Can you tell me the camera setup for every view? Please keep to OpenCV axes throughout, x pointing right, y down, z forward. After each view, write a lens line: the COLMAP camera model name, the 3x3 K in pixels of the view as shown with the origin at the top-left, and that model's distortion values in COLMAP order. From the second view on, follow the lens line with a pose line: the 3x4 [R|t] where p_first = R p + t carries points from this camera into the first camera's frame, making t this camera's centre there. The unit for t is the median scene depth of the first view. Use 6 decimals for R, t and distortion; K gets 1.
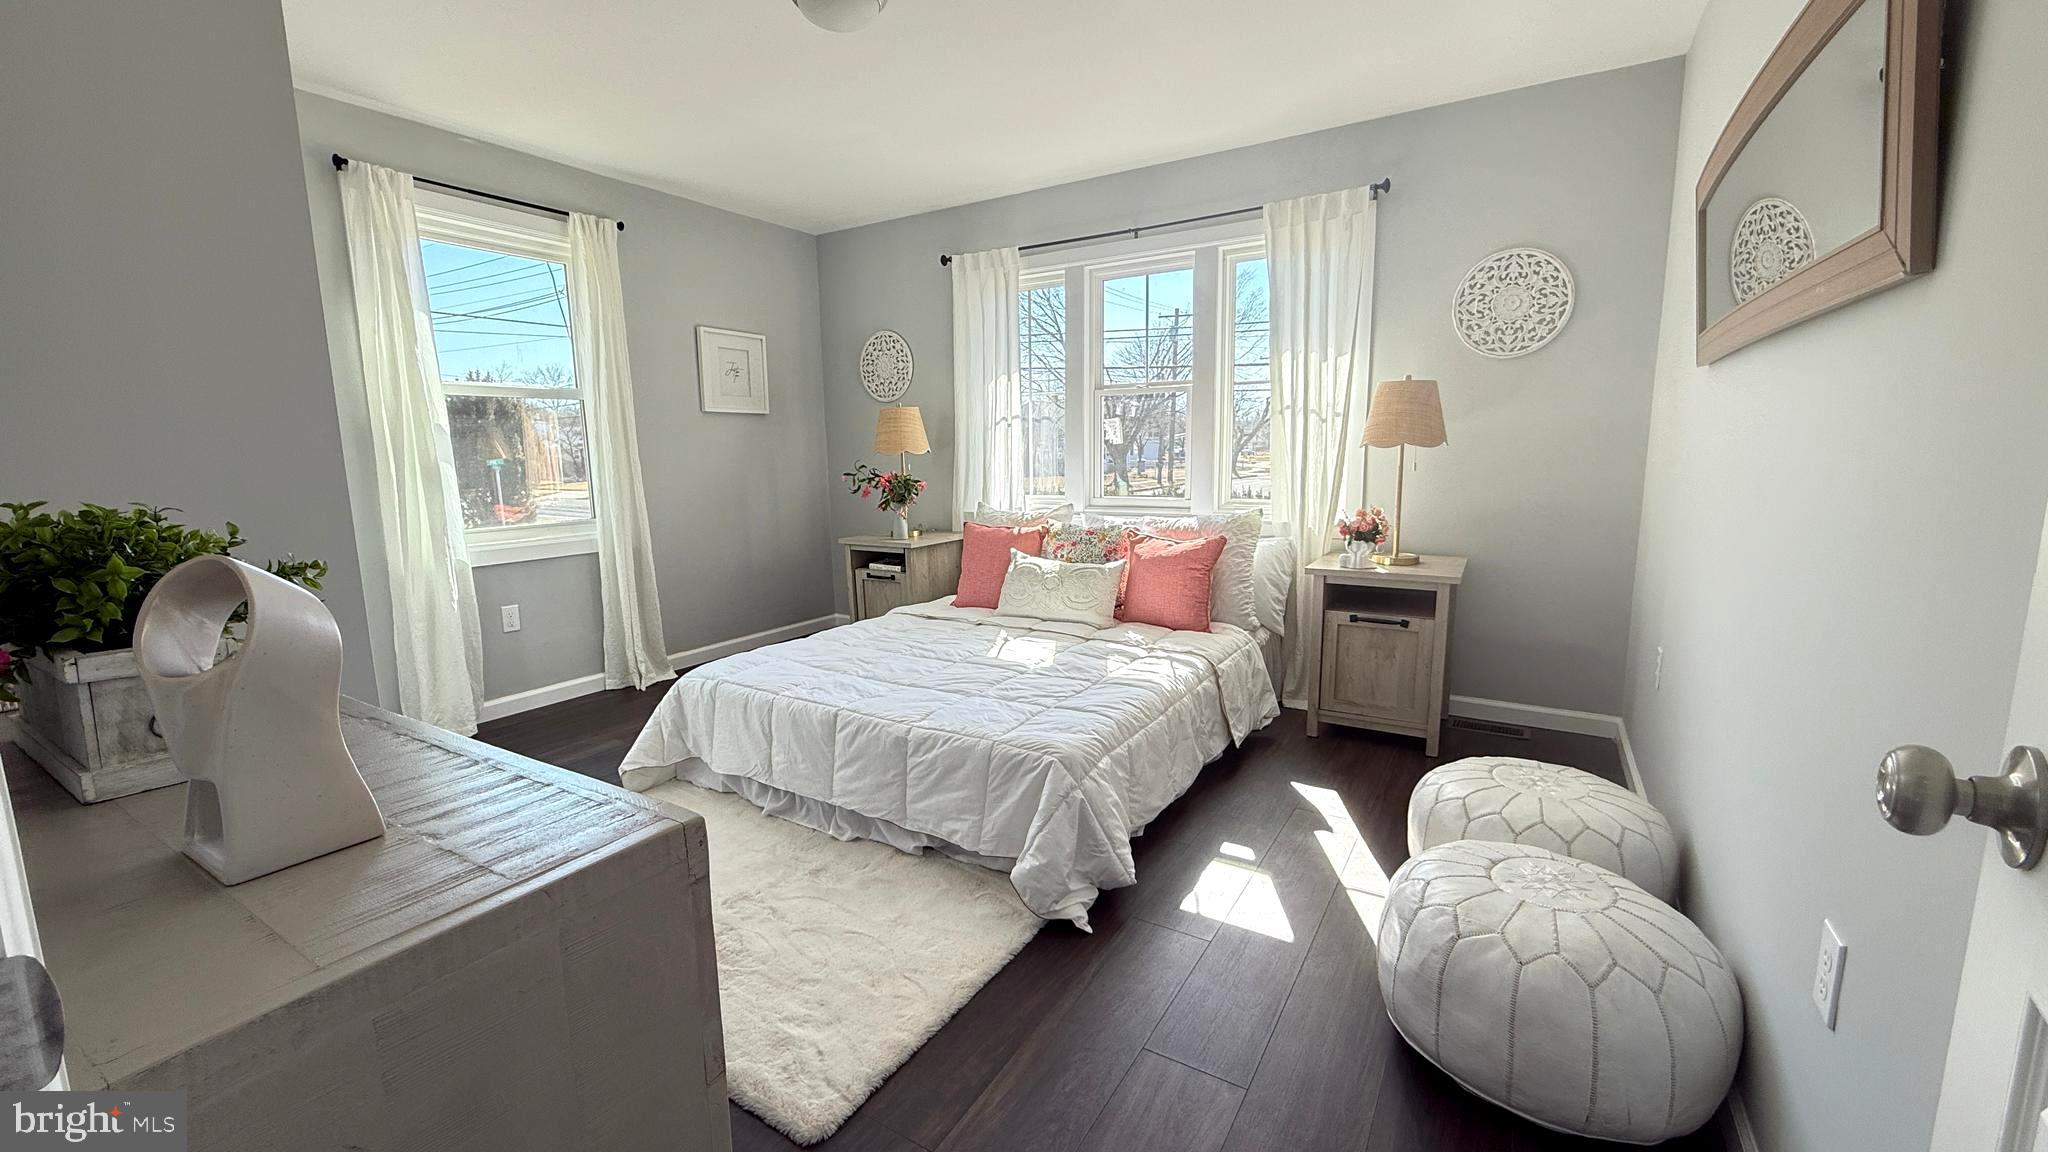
lens RADIAL K [[820.5, 0, 1022.5], [0, 820.5, 568.3], [0, 0, 1]] dist [0.003929, -0.001670]
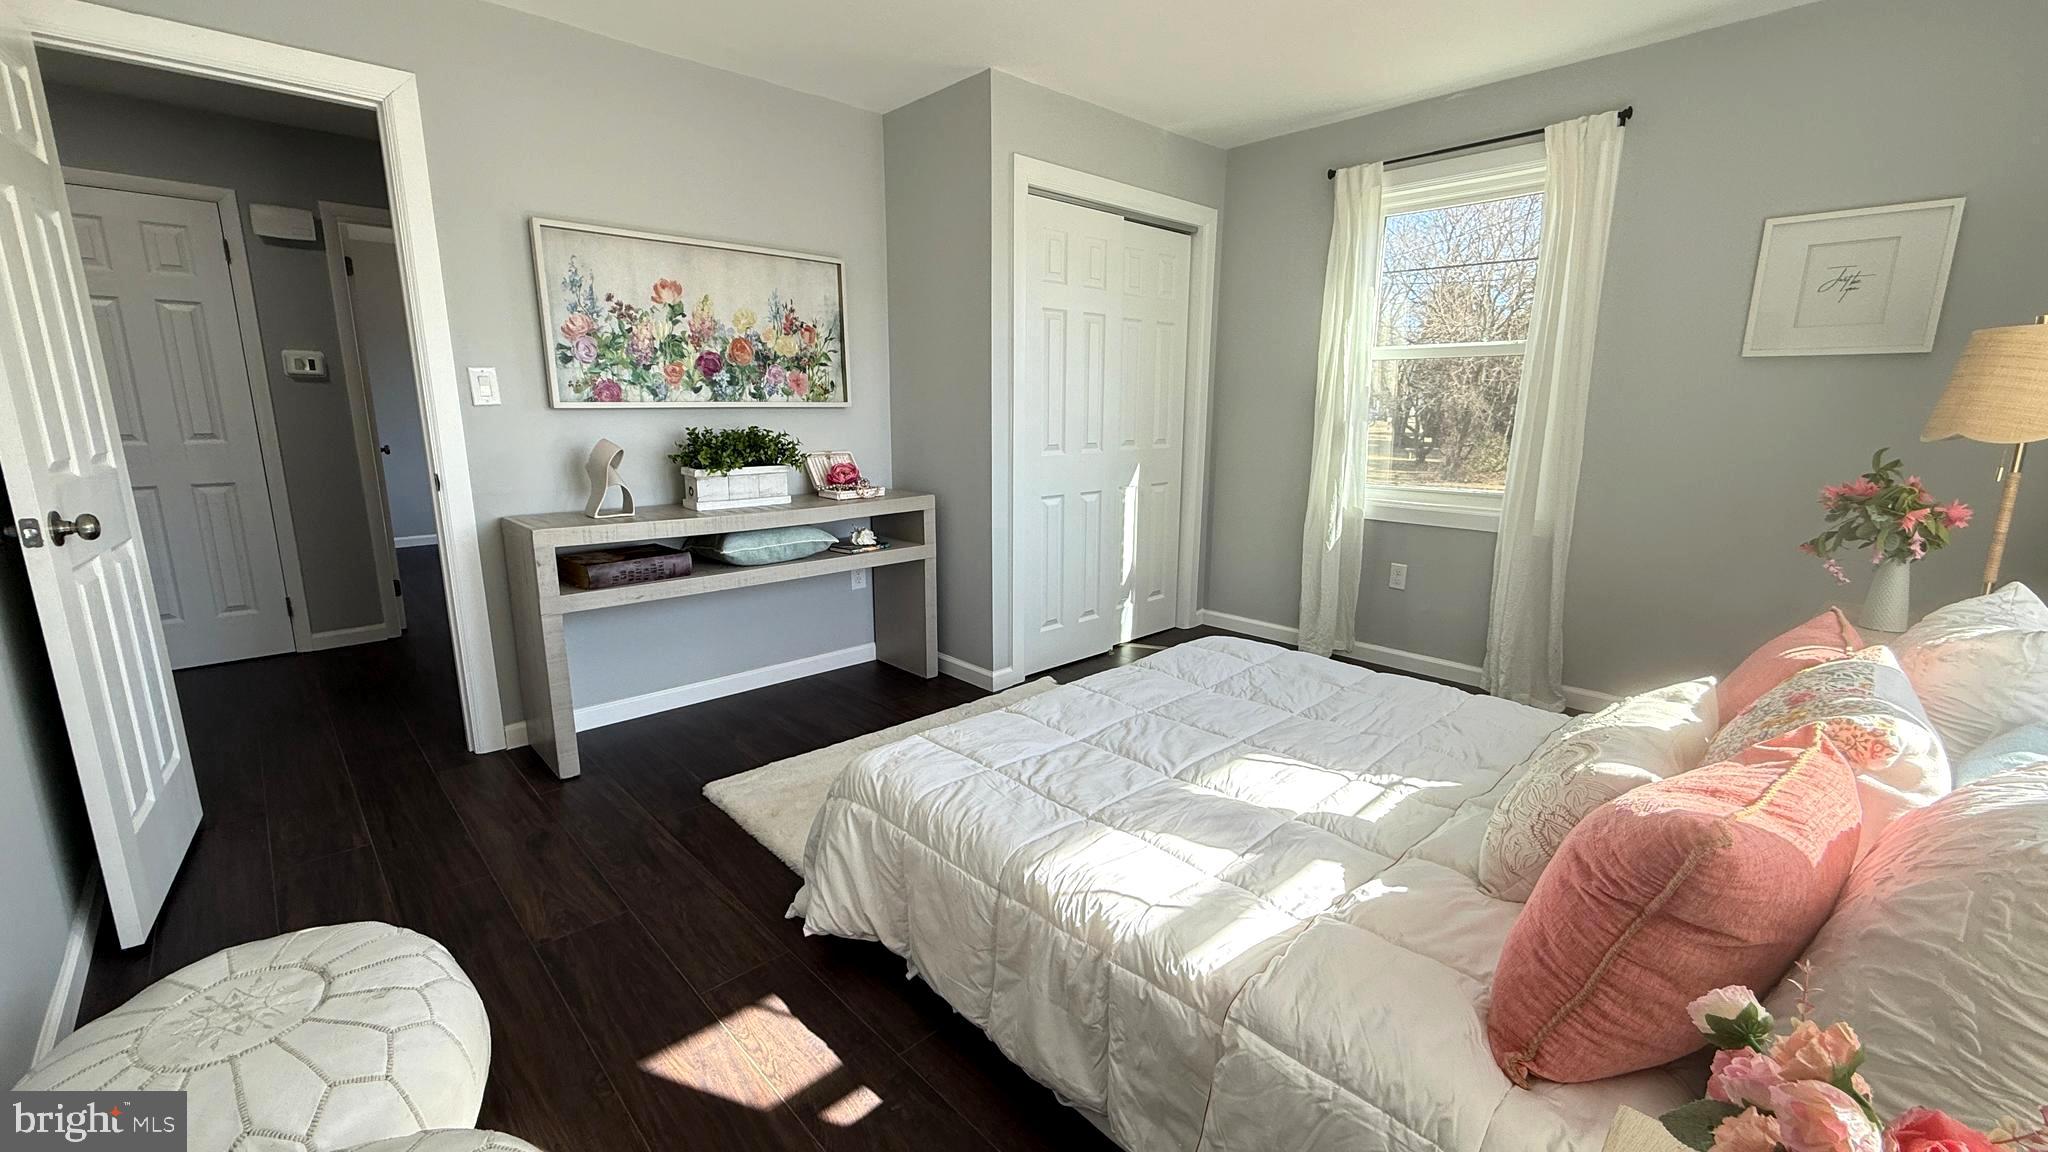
lens RADIAL K [[820.5, 0, 1022.5], [0, 820.5, 574.3], [0, 0, 1]] dist [0.003929, -0.001670]
pose [[-0.262780, 0.208722, -0.942009, 0.440100], [-0.146325, 0.956408, 0.252730, -0.122952], [0.953696, 0.204252, -0.220784, 0.719099]]
